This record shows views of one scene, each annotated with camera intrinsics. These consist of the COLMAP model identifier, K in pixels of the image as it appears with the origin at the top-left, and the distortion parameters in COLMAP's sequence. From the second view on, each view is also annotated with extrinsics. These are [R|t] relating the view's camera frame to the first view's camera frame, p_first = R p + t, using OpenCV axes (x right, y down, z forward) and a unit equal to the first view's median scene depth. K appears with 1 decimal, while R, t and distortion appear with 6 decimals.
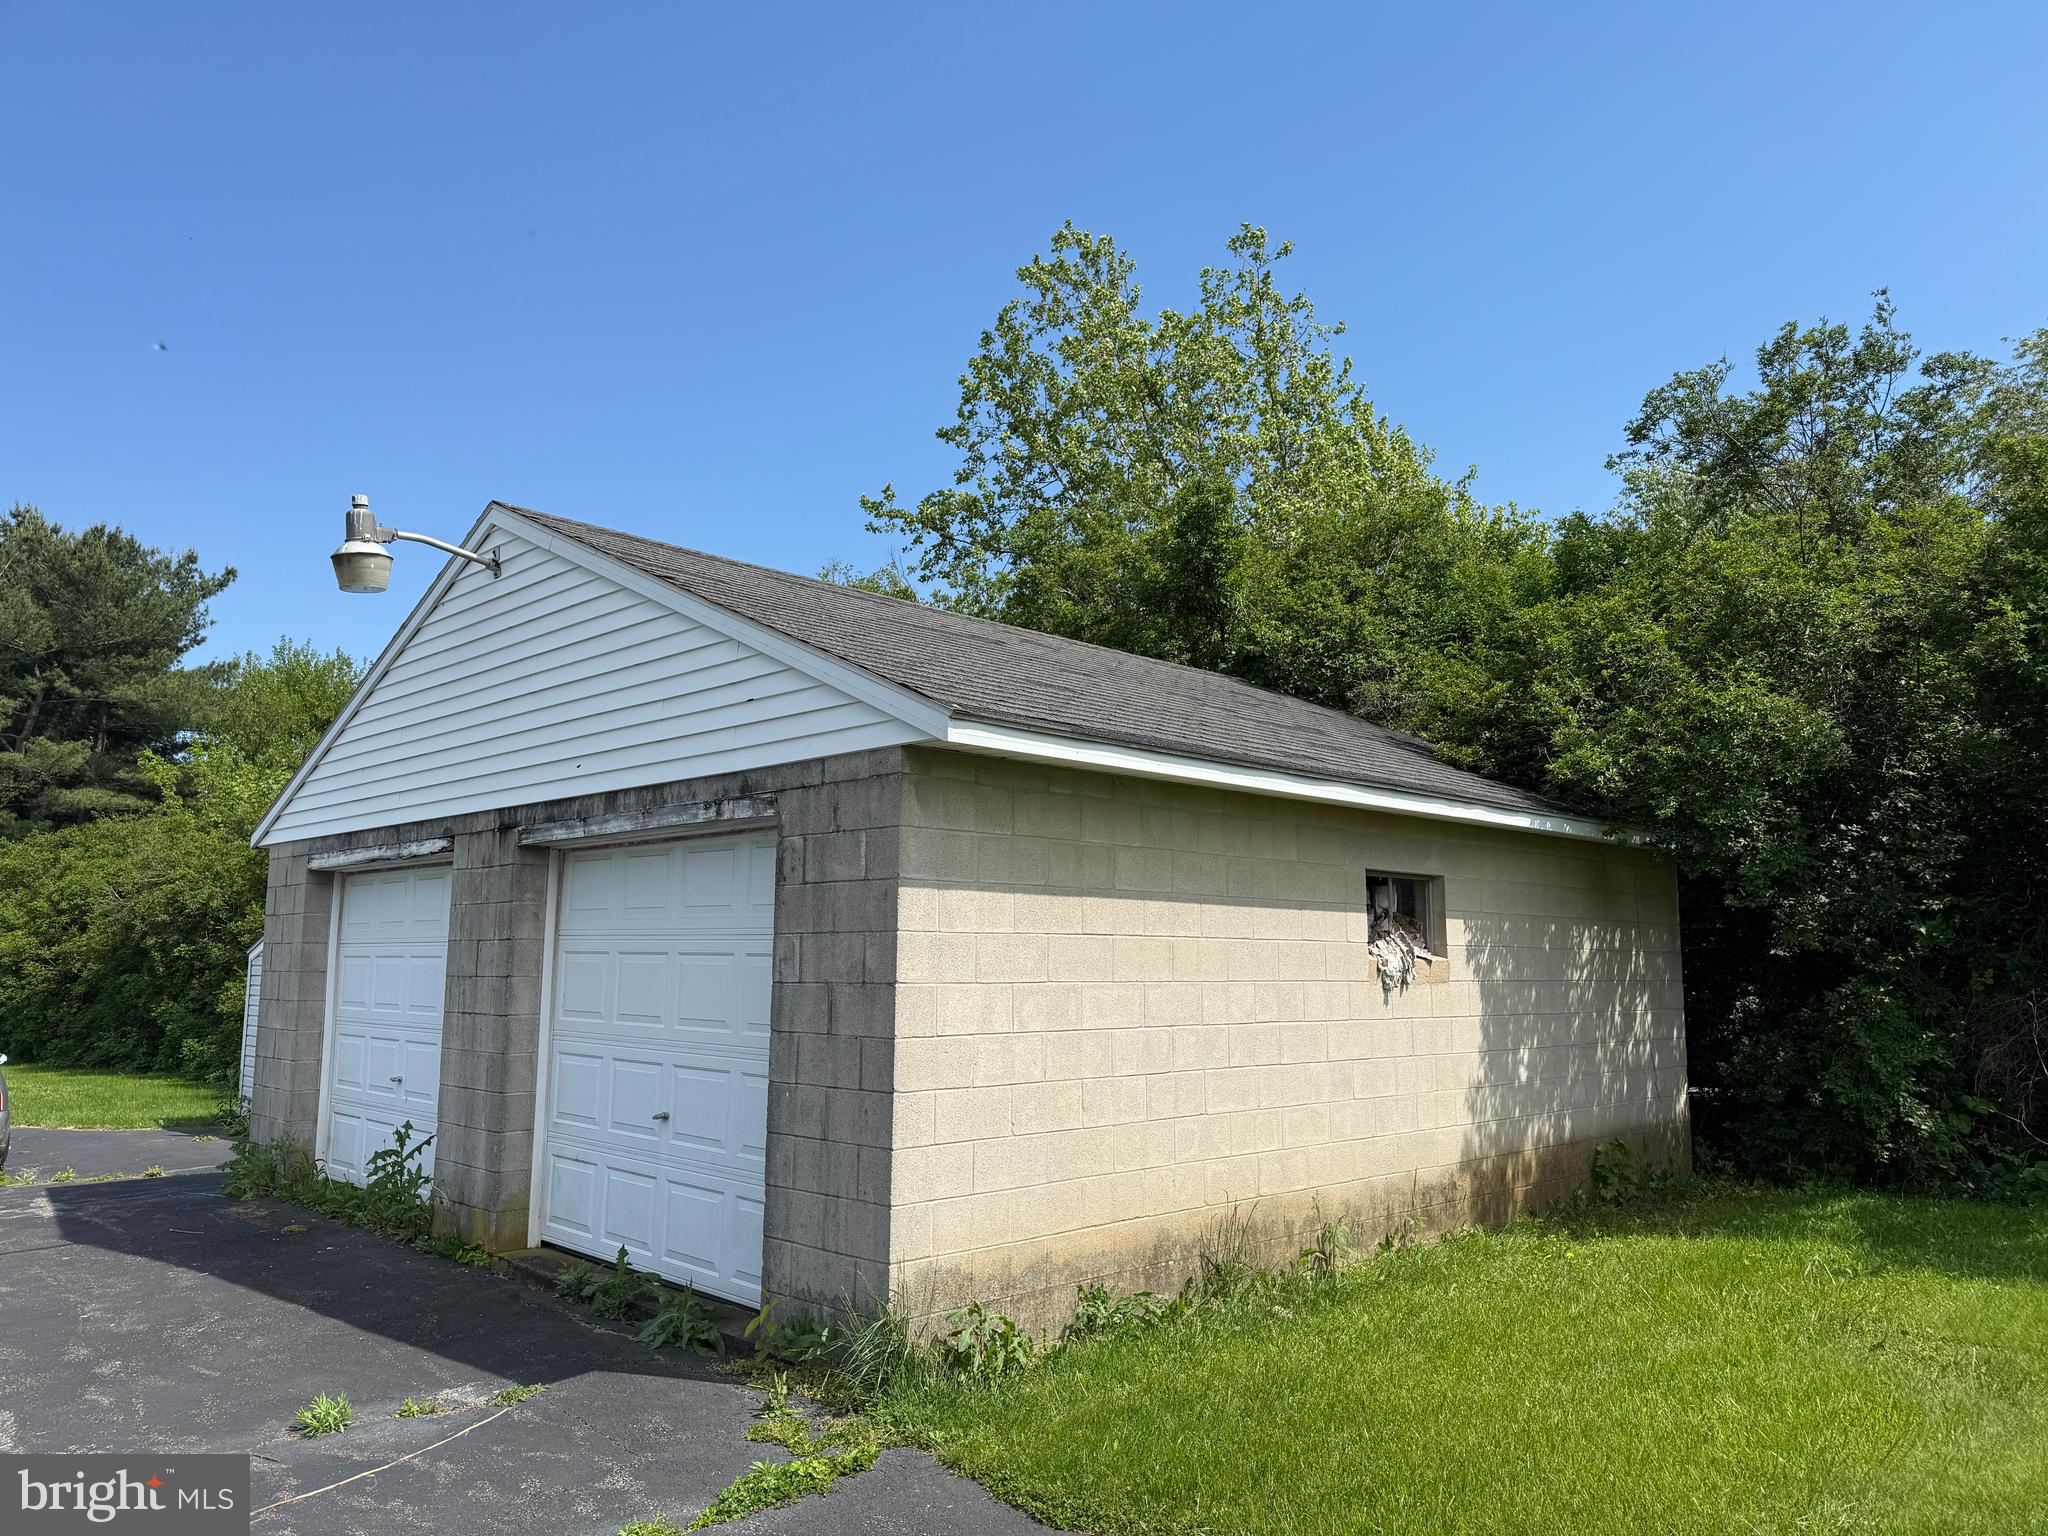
lens RADIAL K [[1441.3, 0, 1024.0], [0, 1441.3, 768.0], [0, 0, 1]] dist [0.056566, -0.050974]
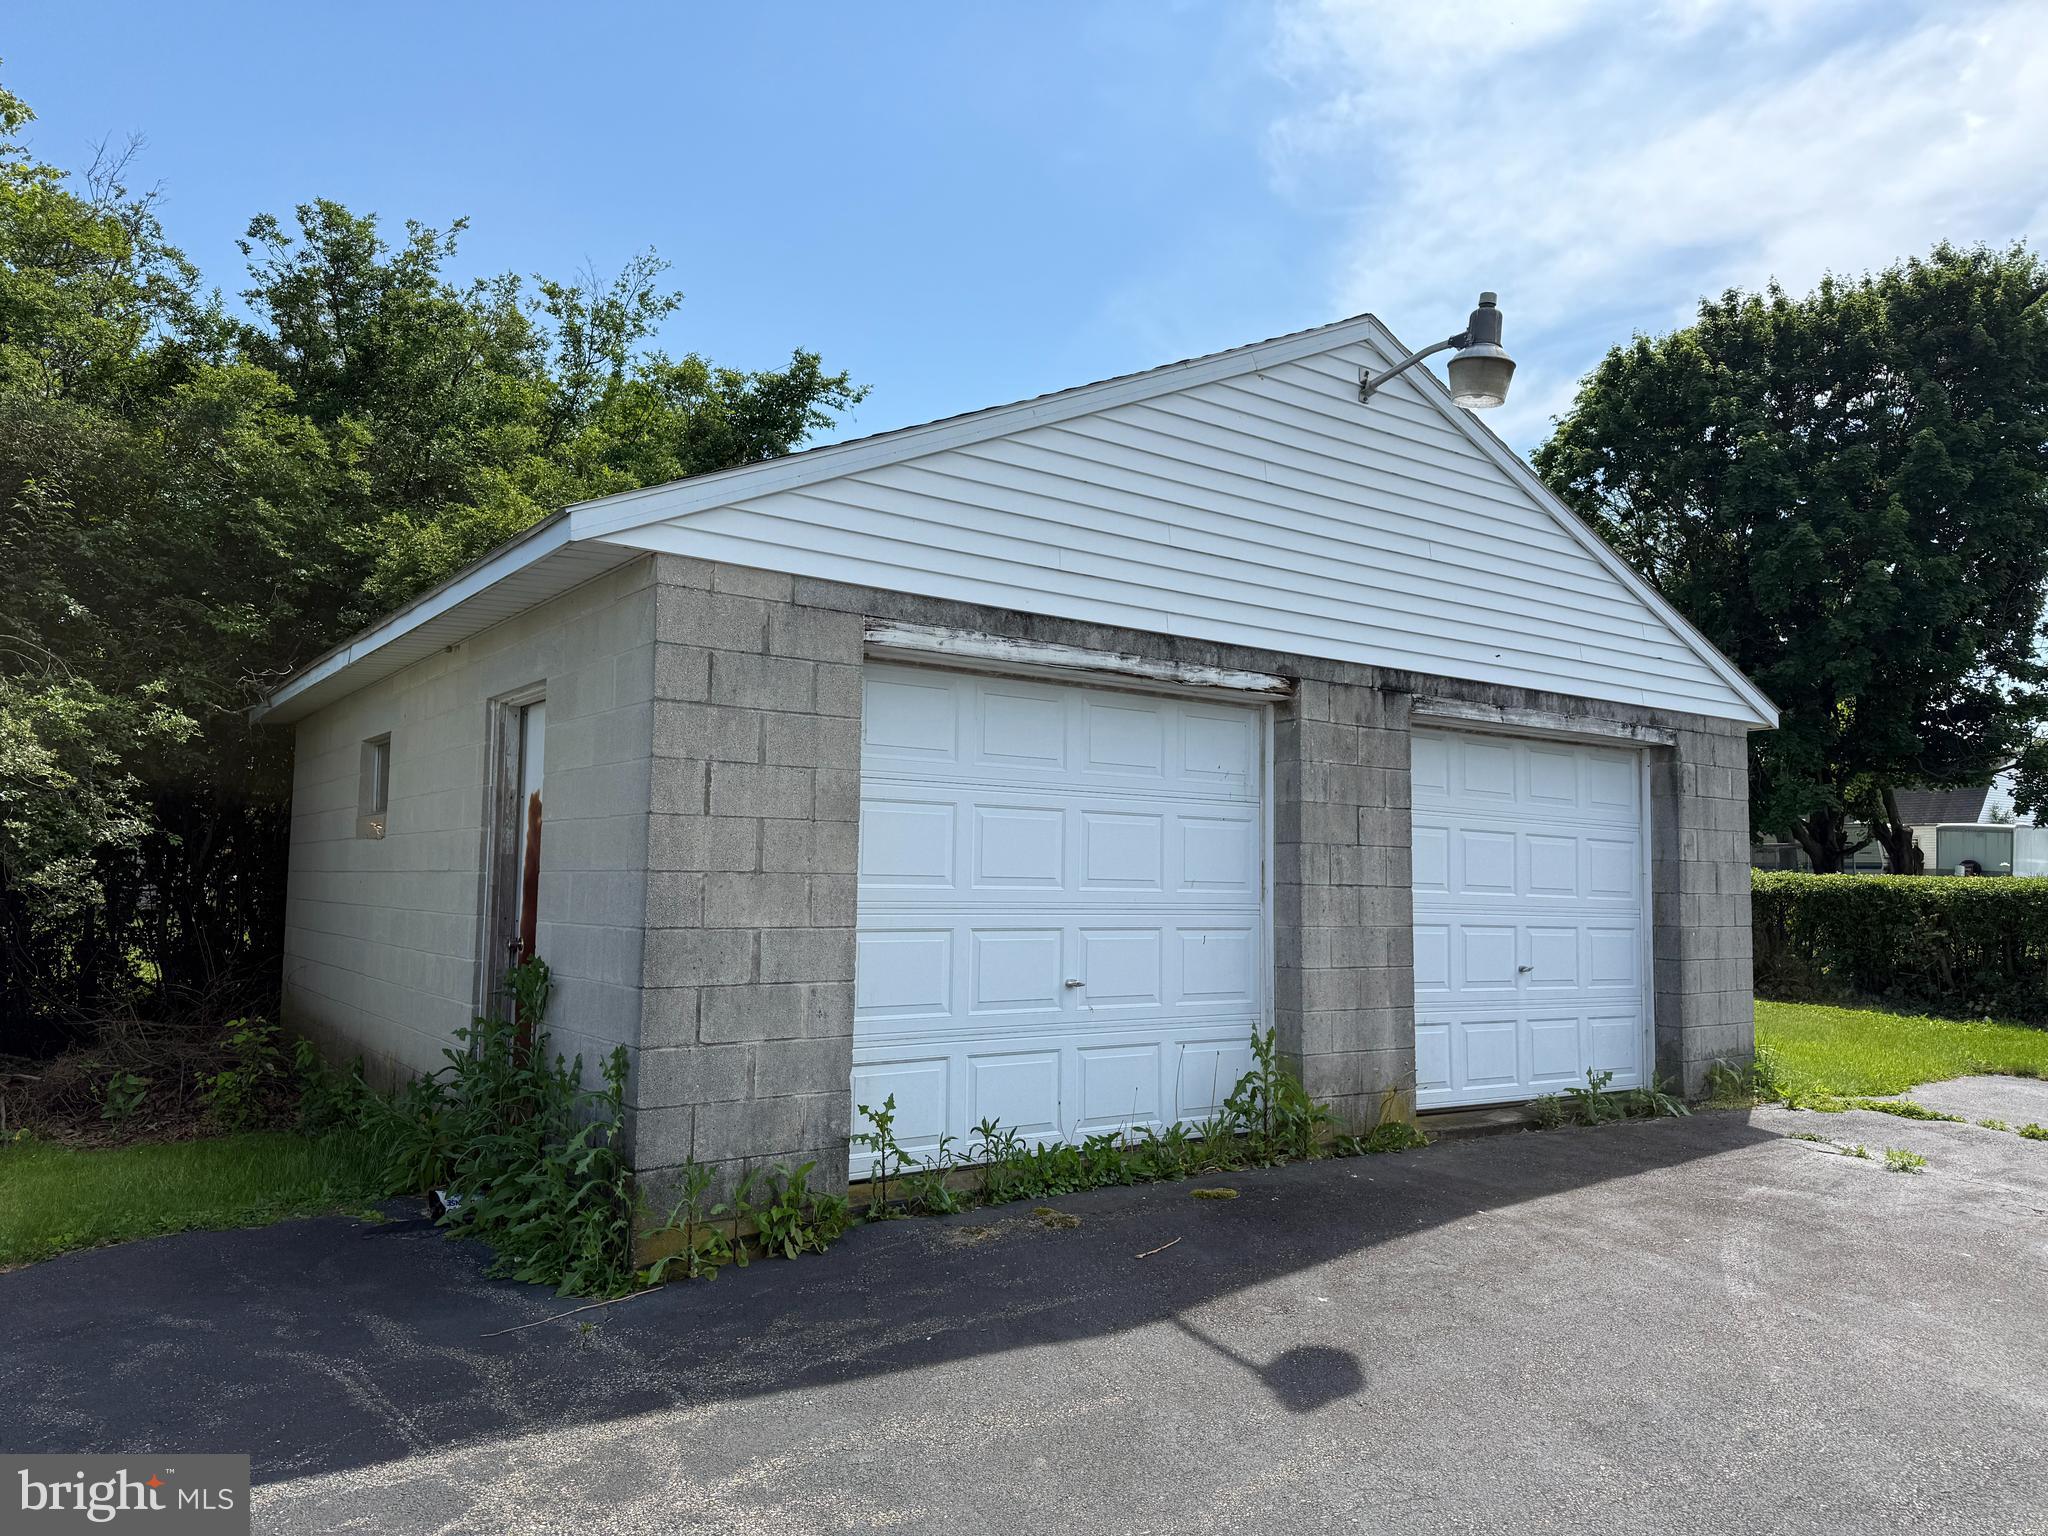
lens RADIAL K [[1441.3, 0, 1024.0], [0, 1441.3, 768.0], [0, 0, 1]] dist [0.056566, -0.050974]
pose [[0.159969, 0.076860, 0.984125, -1.485241], [-0.149384, 0.987367, -0.052831, 0.199375], [-0.975753, -0.138561, 0.169430, 1.208346]]
